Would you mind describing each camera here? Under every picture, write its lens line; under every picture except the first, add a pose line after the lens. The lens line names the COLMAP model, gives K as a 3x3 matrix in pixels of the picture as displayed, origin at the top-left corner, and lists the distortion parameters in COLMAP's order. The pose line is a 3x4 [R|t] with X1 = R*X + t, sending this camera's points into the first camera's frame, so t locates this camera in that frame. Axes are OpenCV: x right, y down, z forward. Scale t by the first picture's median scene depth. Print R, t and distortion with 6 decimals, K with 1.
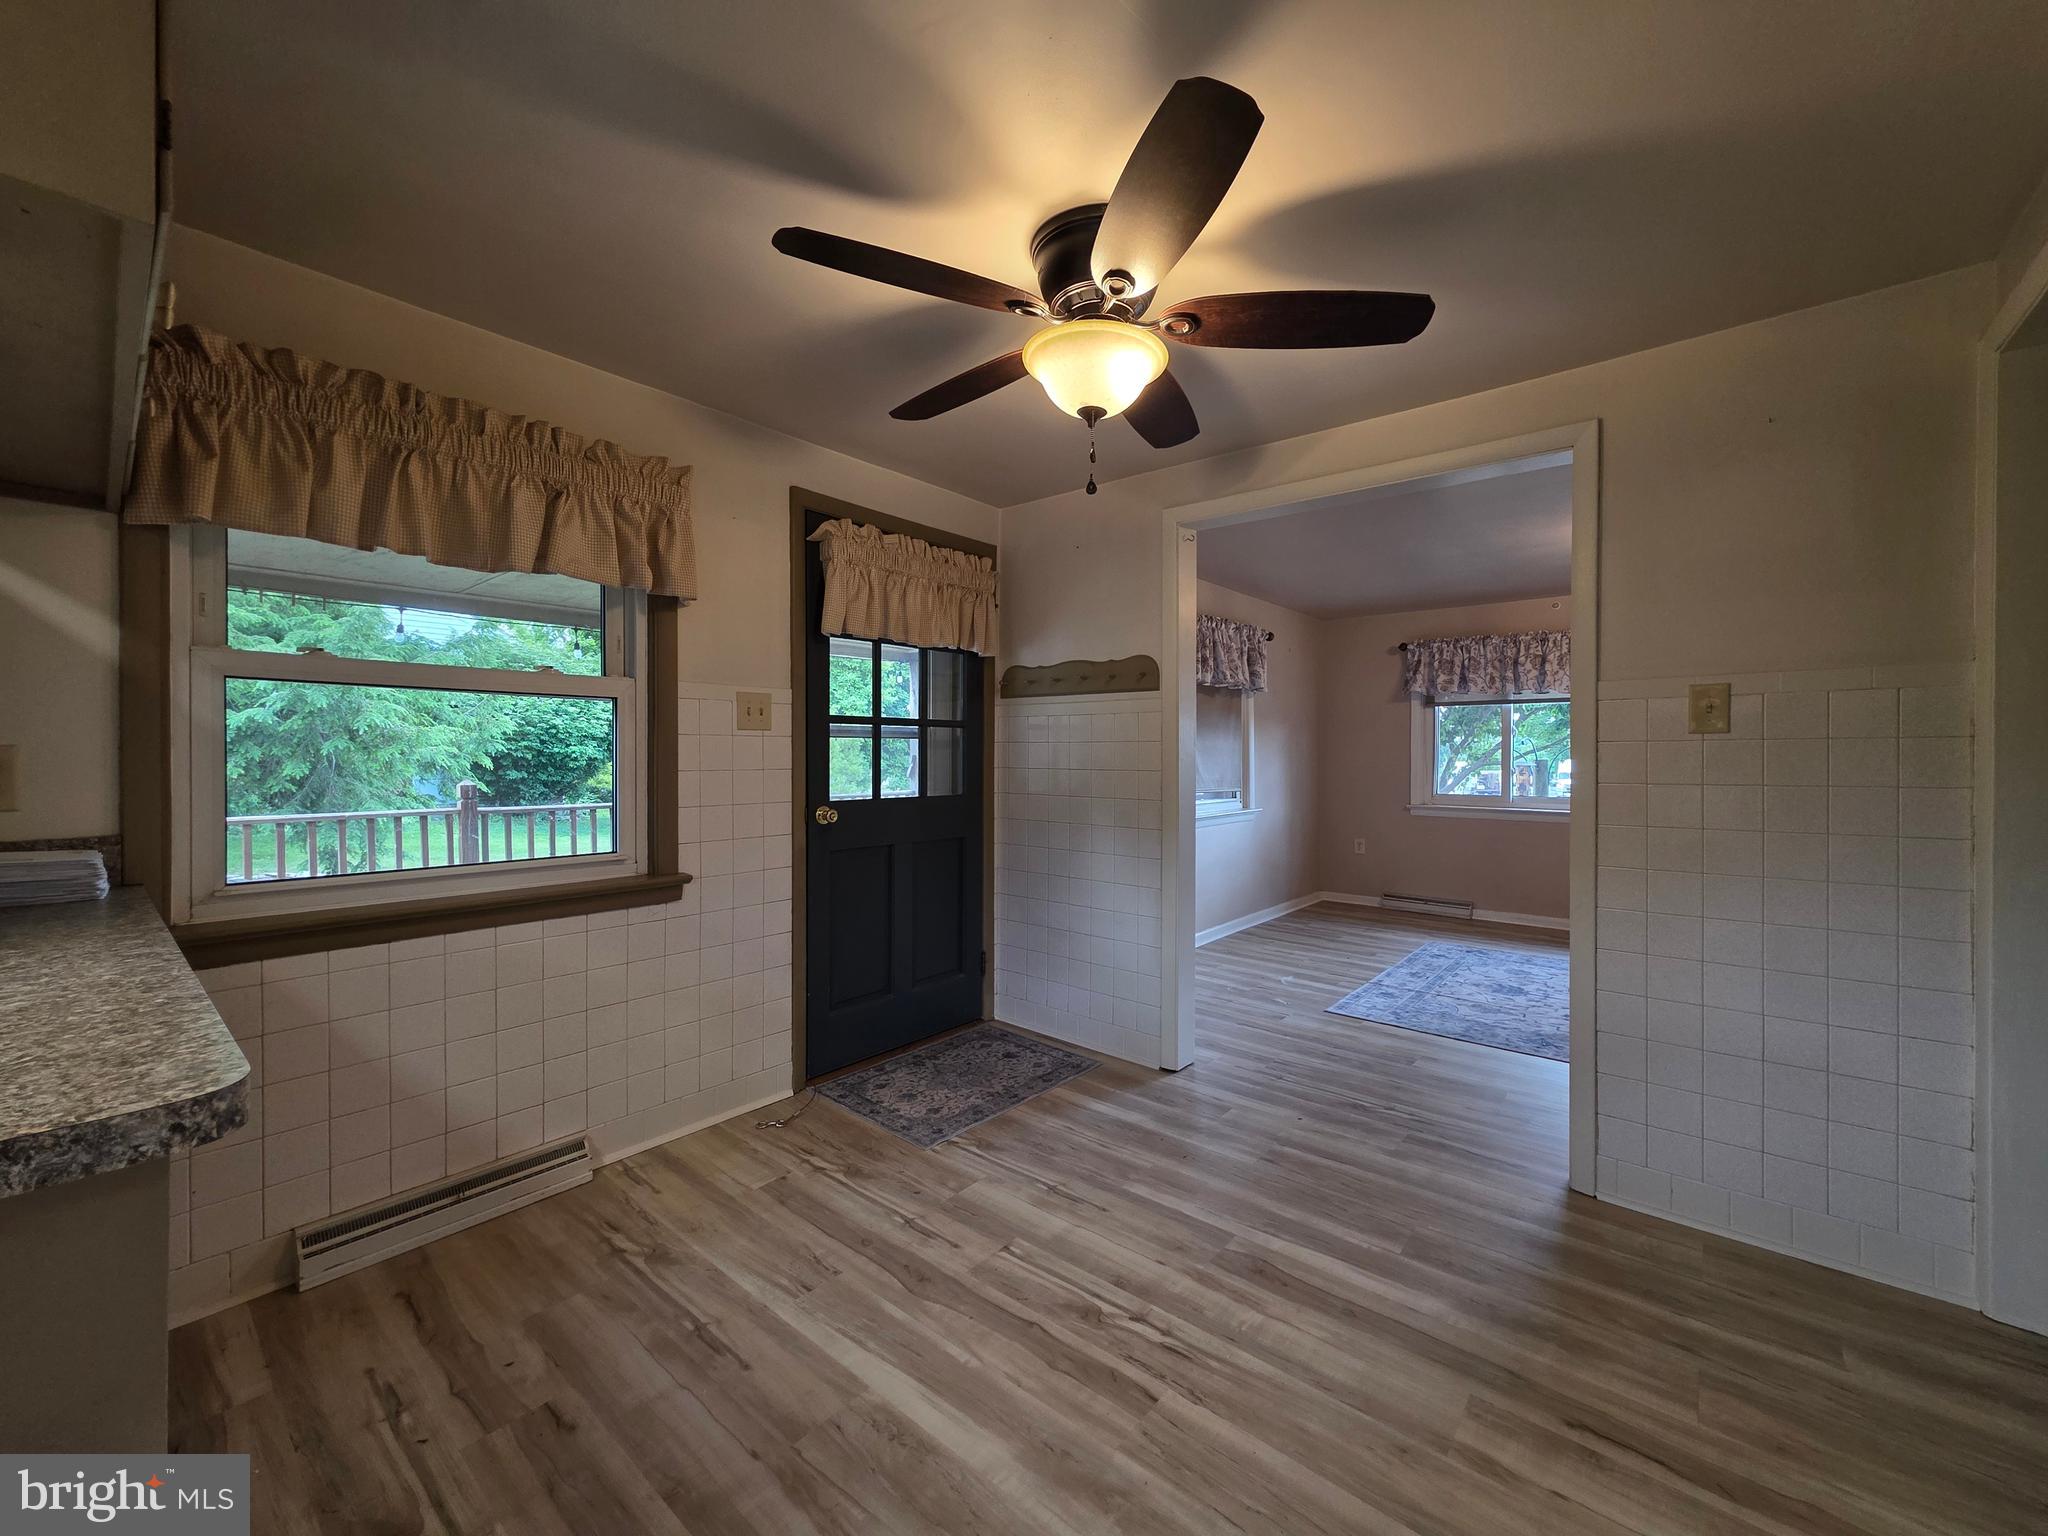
lens RADIAL K [[815.9, 0, 1021.1], [0, 815.9, 765.2], [0, 0, 1]] dist [0.006445, -0.000919]
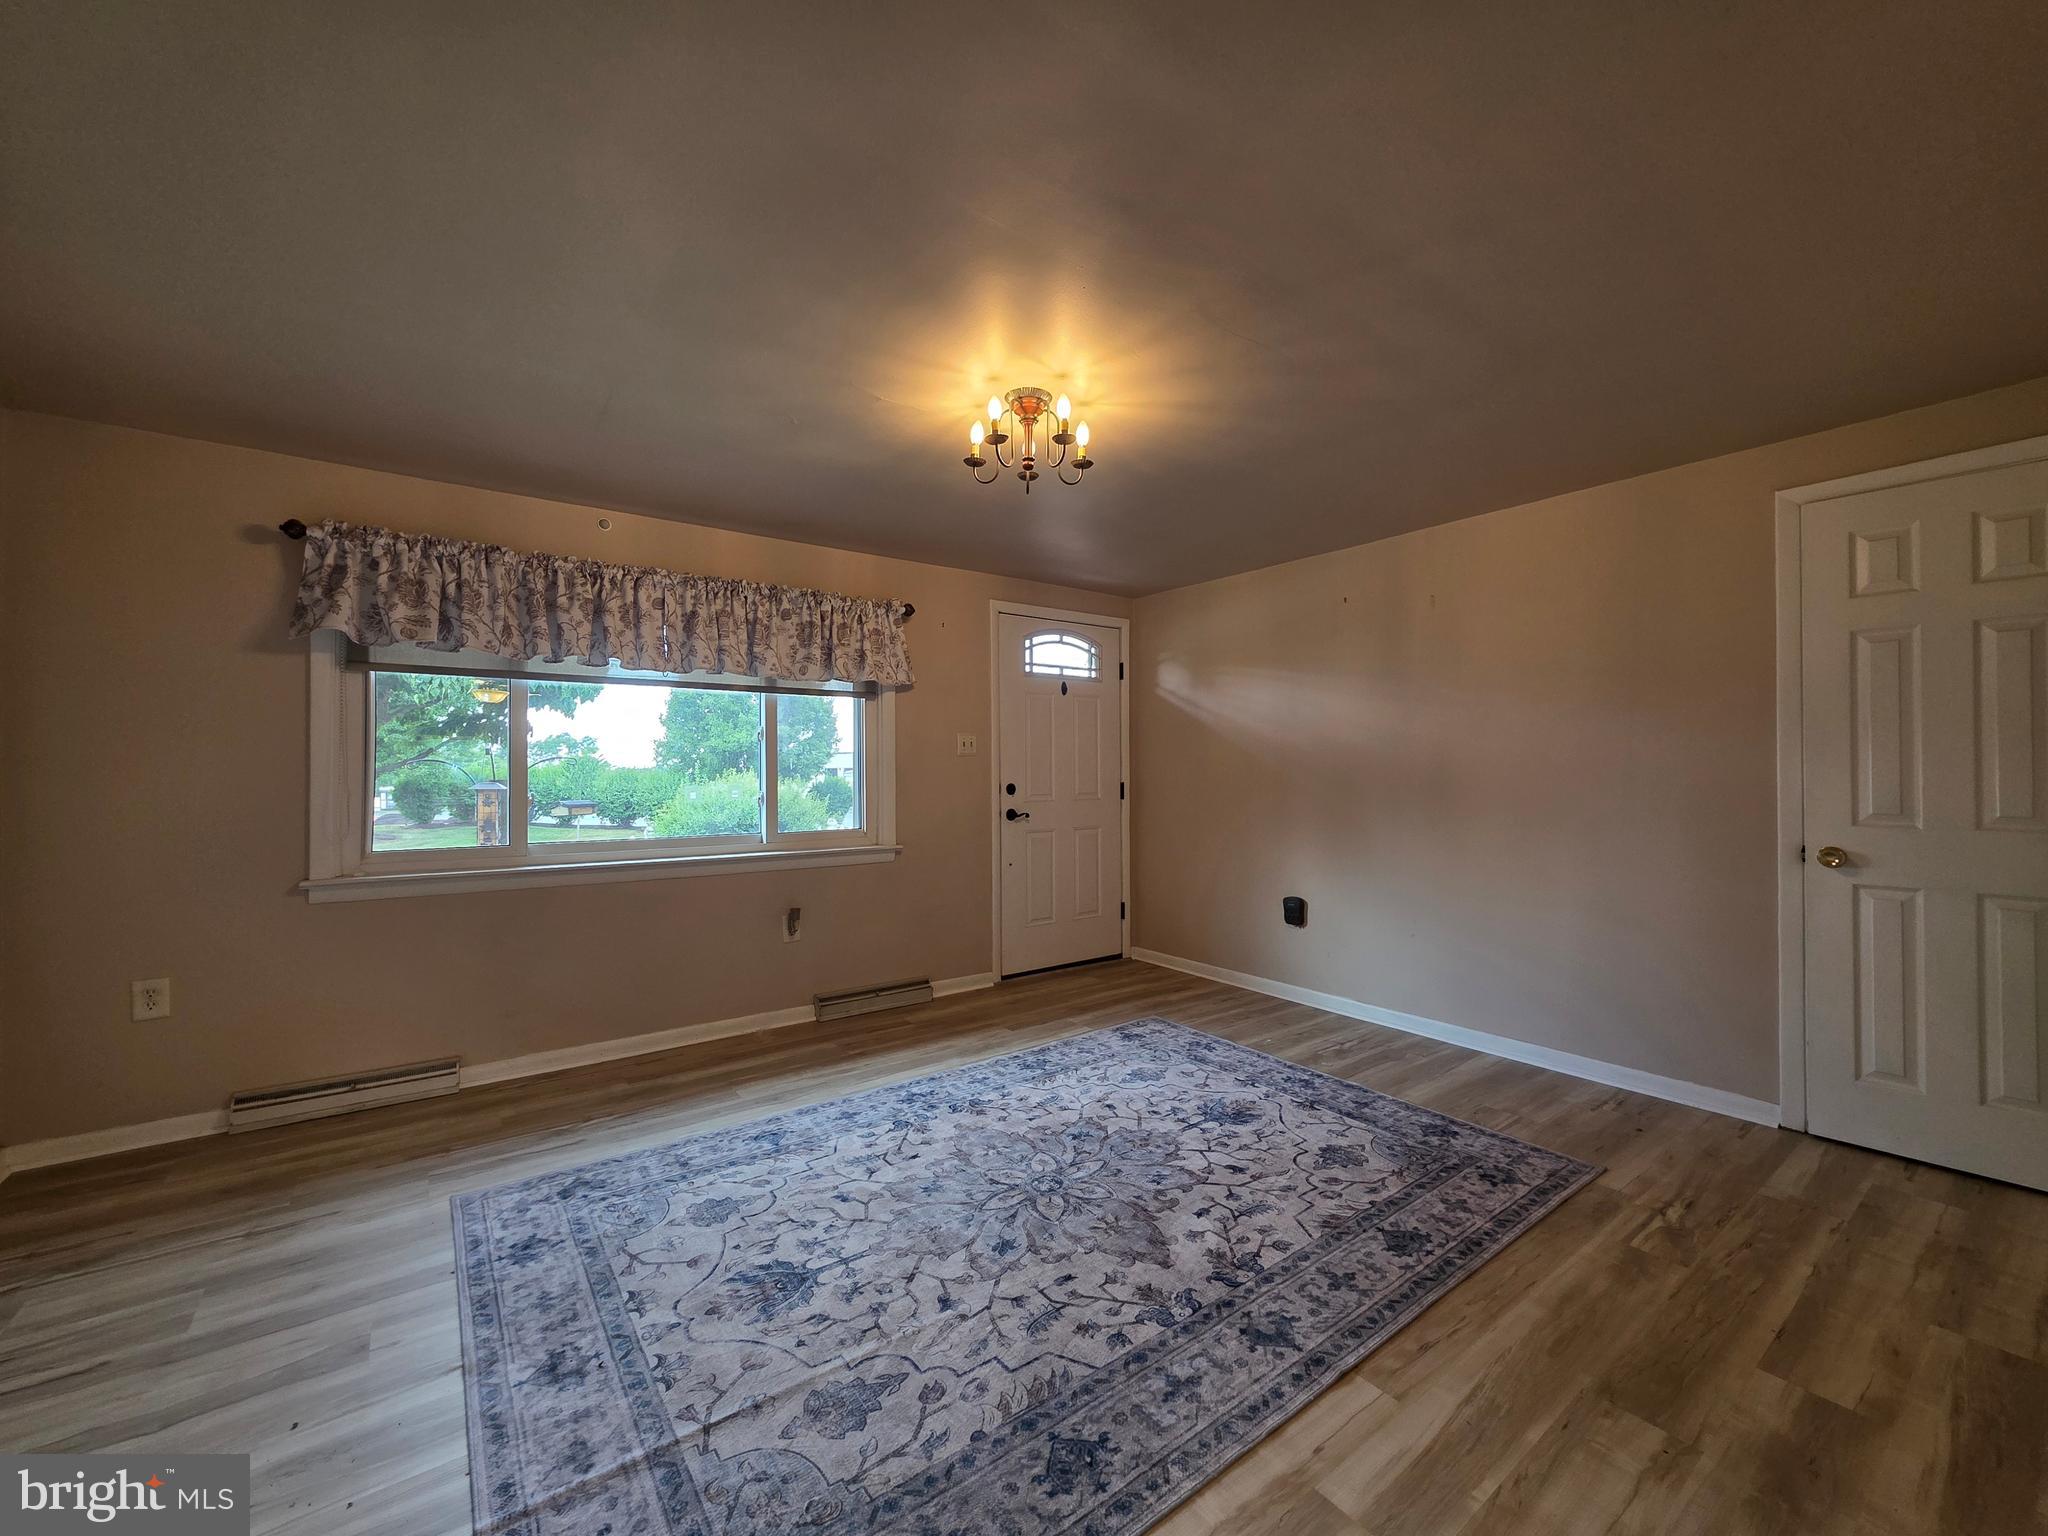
lens RADIAL K [[815.9, 0, 1023.6], [0, 815.9, 761.0], [0, 0, 1]] dist [0.006445, -0.000919]
pose [[0.229382, 0.012092, 0.973261, 0.133178], [0.019080, 0.999675, -0.016917, -0.003200], [-0.973149, 0.022451, 0.229077, 0.548188]]
